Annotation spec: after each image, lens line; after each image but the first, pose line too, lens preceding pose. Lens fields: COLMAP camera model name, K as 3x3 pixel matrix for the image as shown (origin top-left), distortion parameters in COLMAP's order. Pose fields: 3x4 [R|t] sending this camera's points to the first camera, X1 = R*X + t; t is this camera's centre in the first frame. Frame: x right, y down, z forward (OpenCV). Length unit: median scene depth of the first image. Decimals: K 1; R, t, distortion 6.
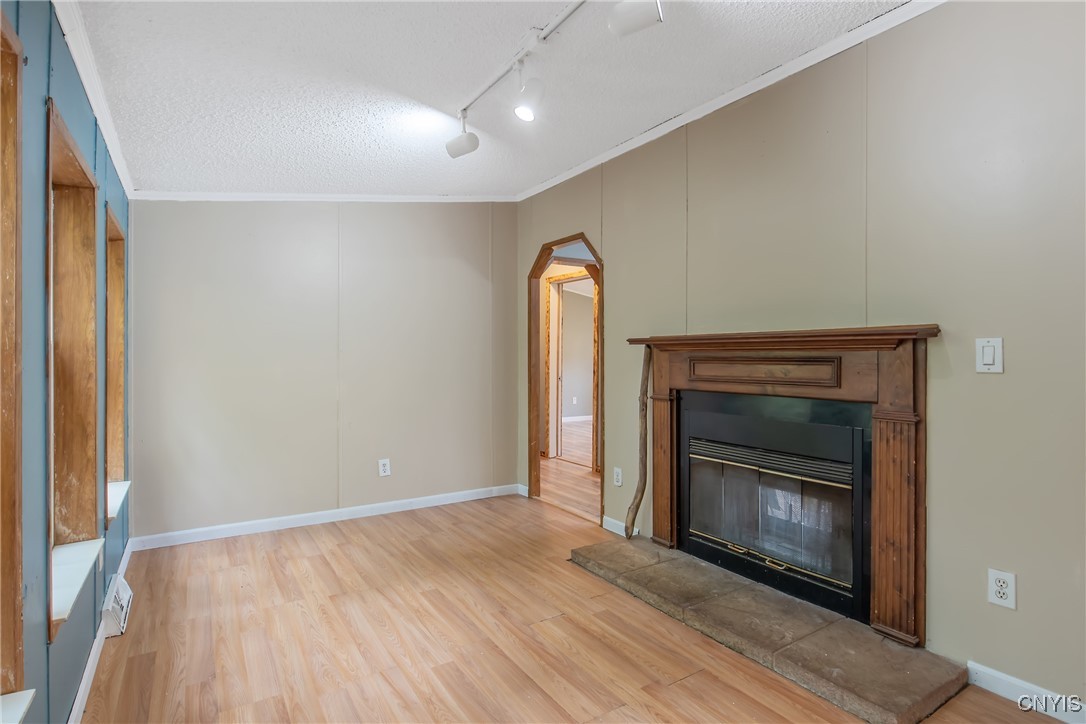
lens RADIAL K [[549.2, 0, 545.1], [0, 549.2, 355.6], [0, 0, 1]] dist [-0.005663, -0.003881]
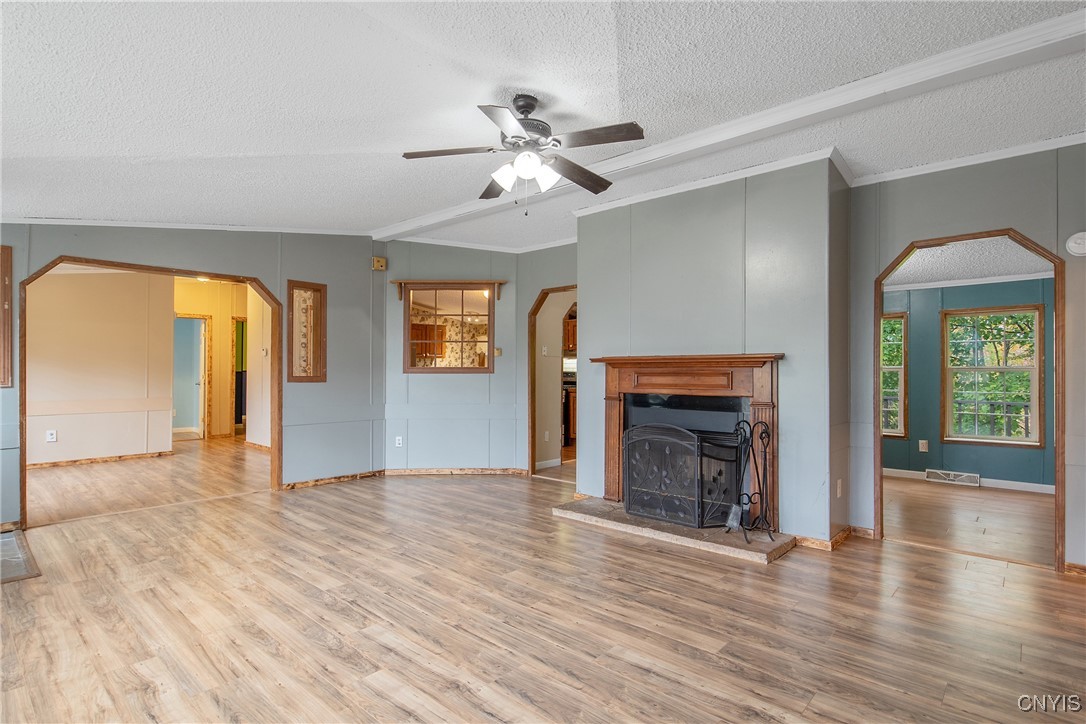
lens RADIAL K [[549.2, 0, 544.5], [0, 549.2, 364.6], [0, 0, 1]] dist [-0.005663, -0.003881]
pose [[0.962376, 0.002090, 0.271713, -0.451618], [0.000153, 0.999966, -0.008235, -0.003168], [-0.271721, 0.007967, 0.962343, -0.452064]]
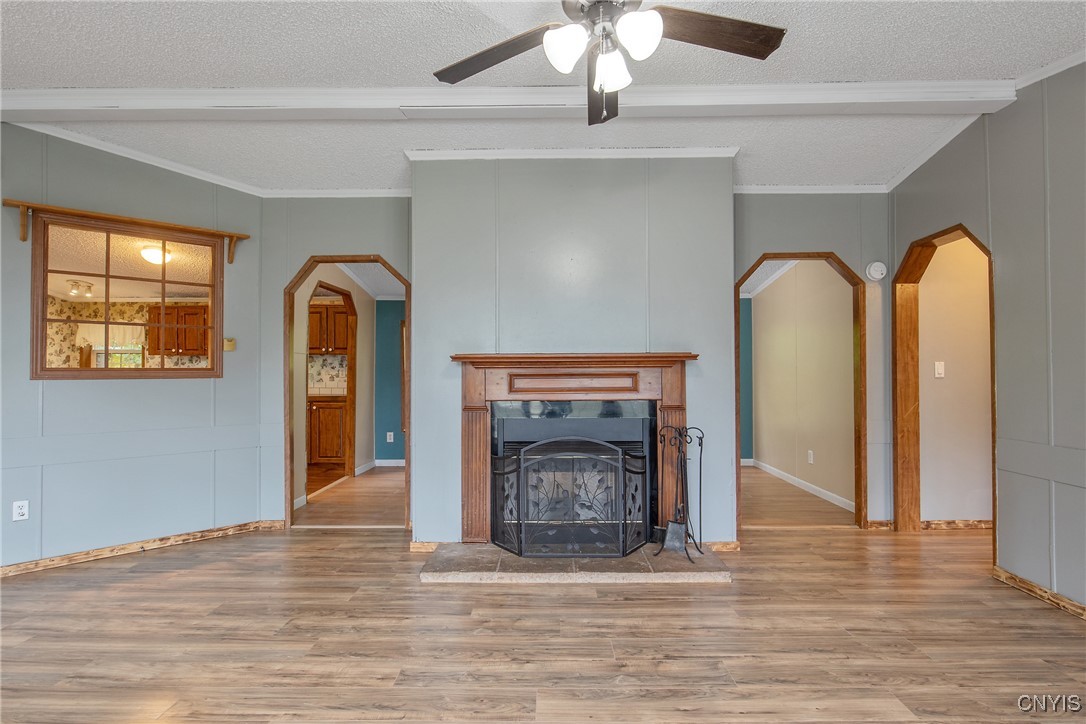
lens RADIAL K [[549.2, 0, 547.3], [0, 549.2, 365.4], [0, 0, 1]] dist [-0.005663, -0.003881]
pose [[0.540737, 0.003895, 0.841183, -0.809549], [0.004046, 0.999966, -0.007231, -0.004525], [-0.841182, 0.007313, 0.540703, 0.345673]]
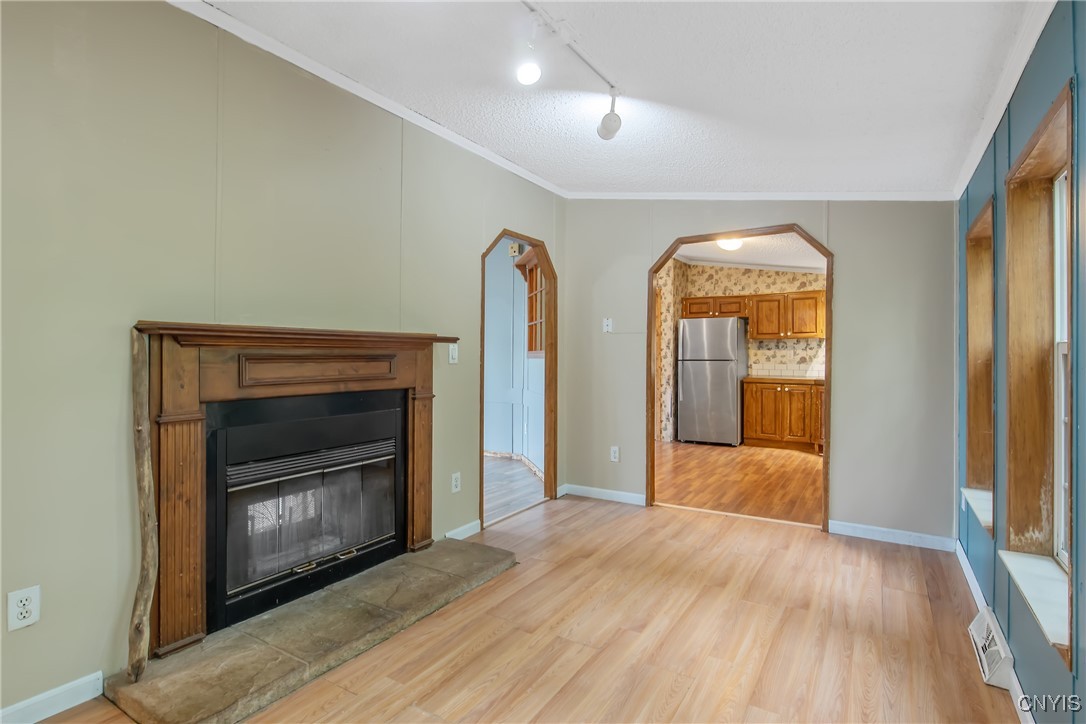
lens RADIAL K [[549.2, 0, 541.3], [0, 549.2, 356.5], [0, 0, 1]] dist [-0.005663, -0.003881]
pose [[-0.434315, -0.000444, 0.900761, -0.679740], [0.000558, 1.000000, 0.000762, 0.004971], [-0.900761, 0.000834, -0.434315, 1.125984]]
